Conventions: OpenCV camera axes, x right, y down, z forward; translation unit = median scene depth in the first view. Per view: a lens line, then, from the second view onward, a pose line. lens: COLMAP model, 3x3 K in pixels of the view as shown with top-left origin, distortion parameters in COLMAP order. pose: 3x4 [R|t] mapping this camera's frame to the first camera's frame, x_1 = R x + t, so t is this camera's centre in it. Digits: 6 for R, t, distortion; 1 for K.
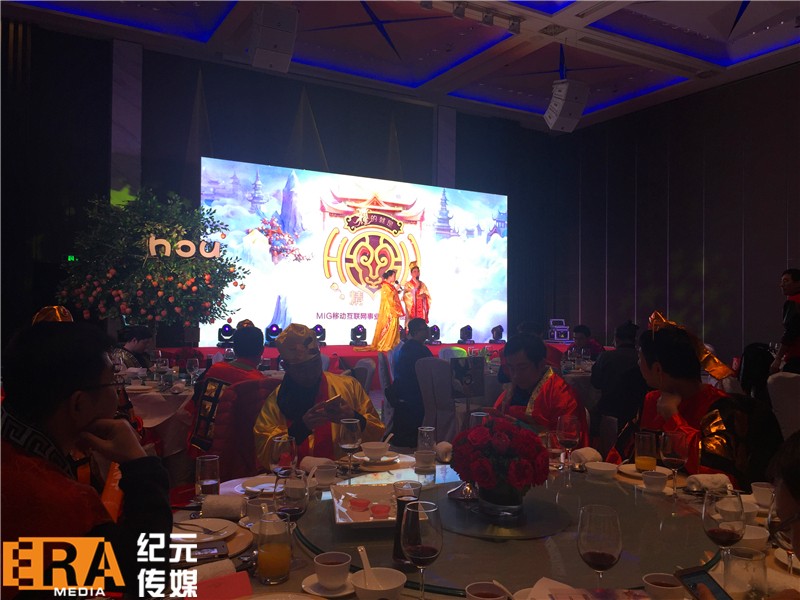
lens RADIAL K [[660.2, 0, 400.0], [0, 660.2, 300.0], [0, 0, 1]] dist [0.029949, 0.000984]
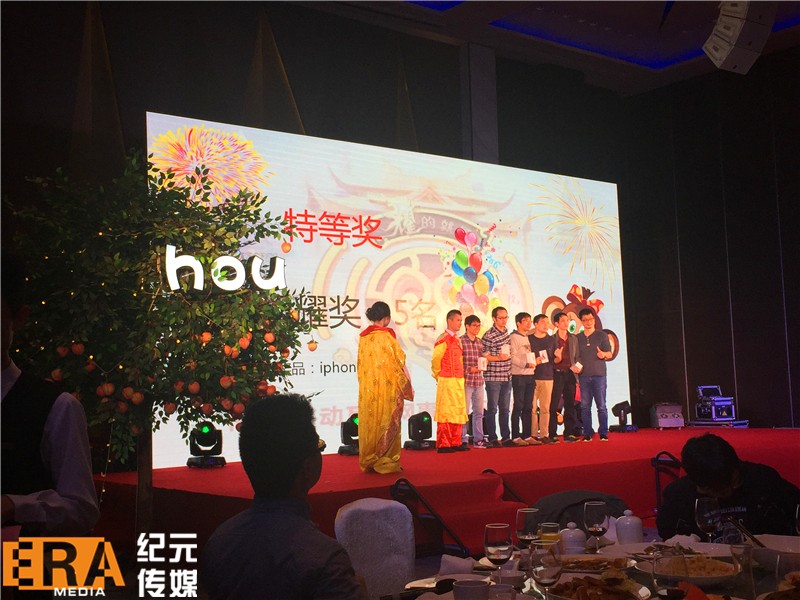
lens RADIAL K [[997.9, 0, 400.0], [0, 997.9, 300.0], [0, 0, 1]] dist [-0.004880, 0.020248]
pose [[0.990115, -0.033617, 0.136170, -0.292874], [0.042592, 0.997070, -0.063541, -0.005296], [-0.133635, 0.068713, 0.988646, 0.249210]]
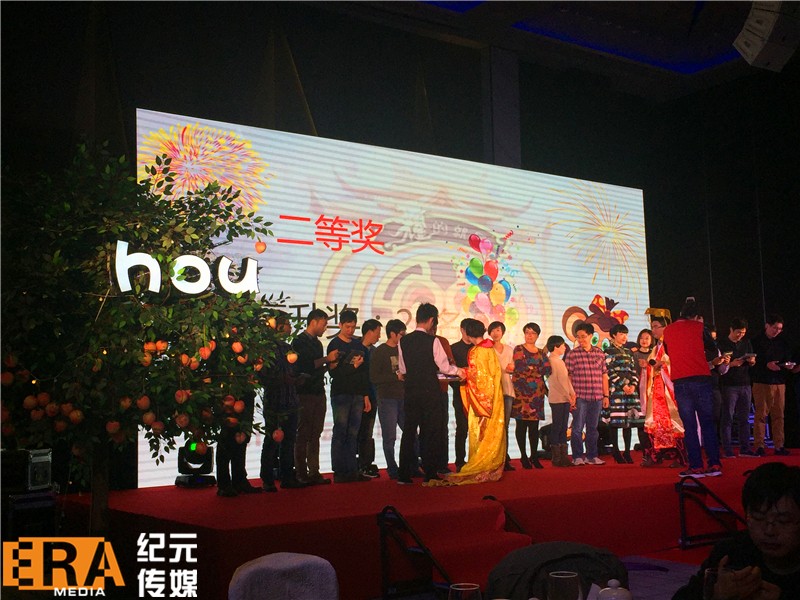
lens RADIAL K [[977.5, 0, 400.0], [0, 977.5, 300.0], [0, 0, 1]] dist [0.002866, -0.025051]
pose [[0.994732, -0.028144, 0.098572, -0.244975], [0.036065, 0.996181, -0.079522, -0.004382], [-0.095957, 0.082658, 0.991948, 0.341126]]
